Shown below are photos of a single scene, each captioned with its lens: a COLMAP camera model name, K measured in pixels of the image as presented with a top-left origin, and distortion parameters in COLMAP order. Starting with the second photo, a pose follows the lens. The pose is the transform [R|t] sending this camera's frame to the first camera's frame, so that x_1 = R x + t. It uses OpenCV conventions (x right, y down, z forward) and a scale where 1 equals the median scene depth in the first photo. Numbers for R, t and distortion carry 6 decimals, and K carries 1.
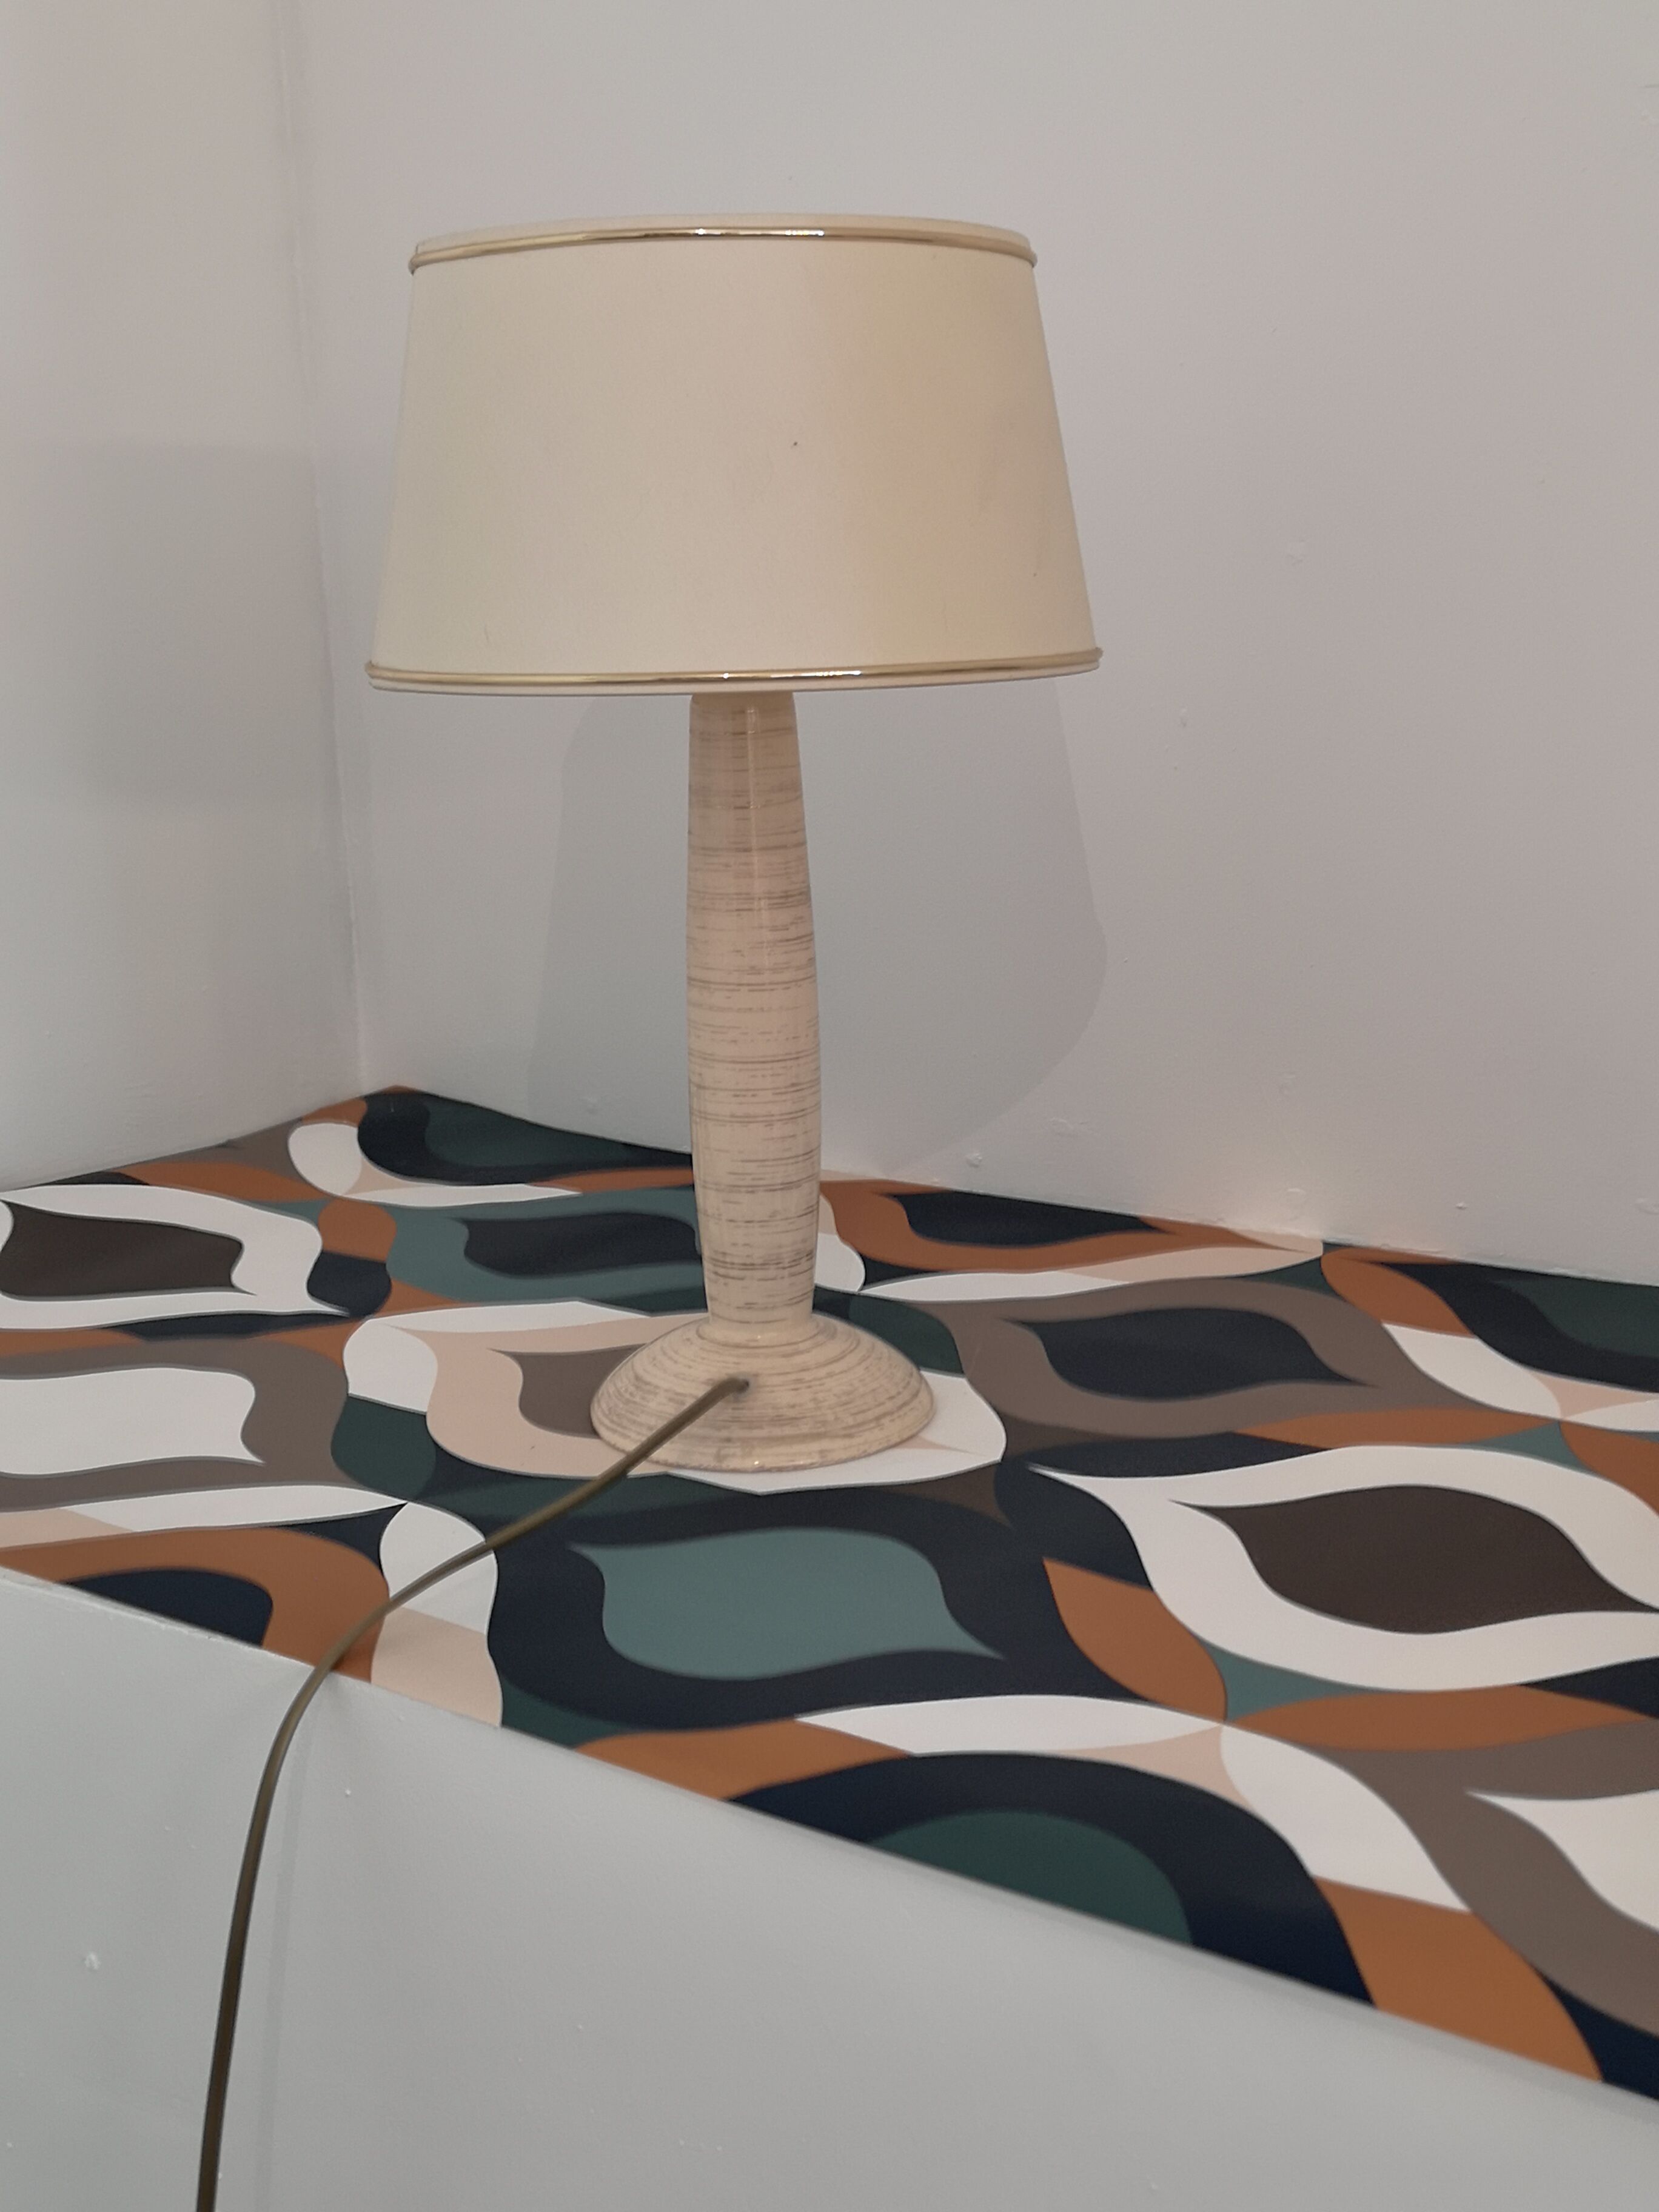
lens RADIAL K [[2547.0, 0, 829.5], [0, 2547.0, 1106.0], [0, 0, 1]] dist [0.055362, 0.003926]
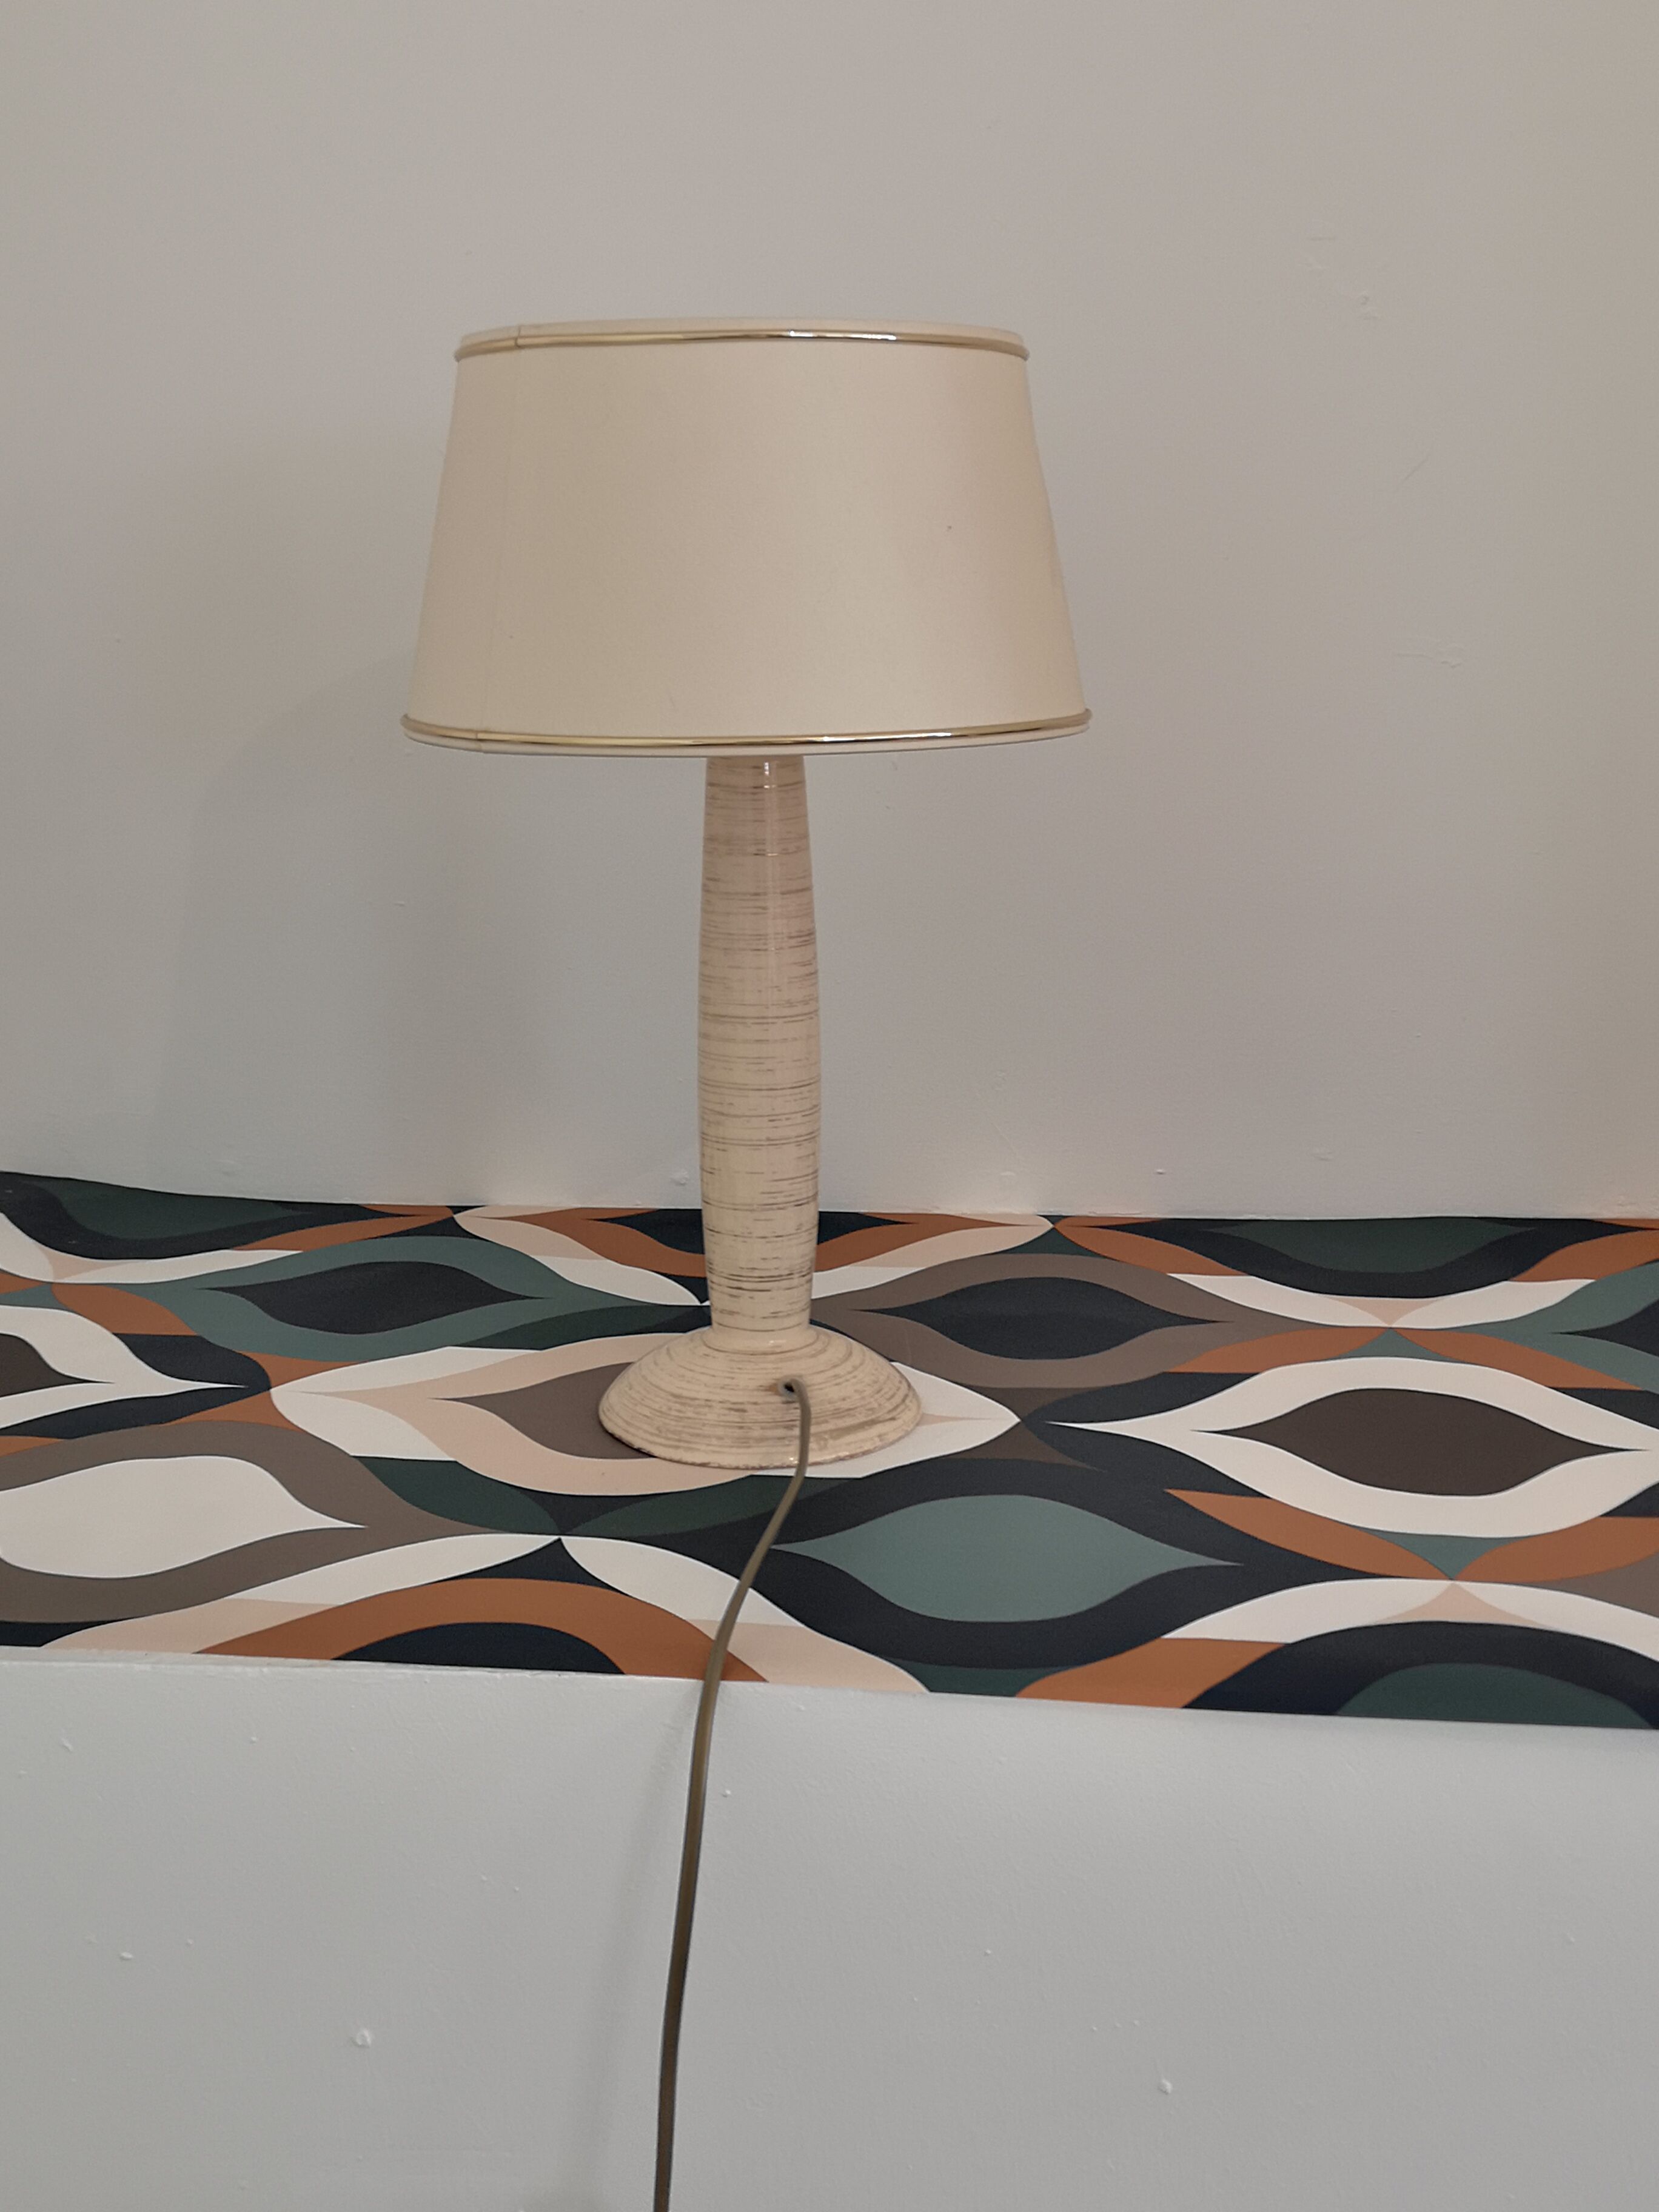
lens RADIAL K [[2547.0, 0, 829.5], [0, 2547.0, 1106.0], [0, 0, 1]] dist [0.055362, 0.003926]
pose [[0.894614, -0.083218, 0.439023, -0.481566], [0.088774, 0.996020, 0.007900, -0.016400], [-0.437933, 0.031906, 0.898441, 0.015768]]
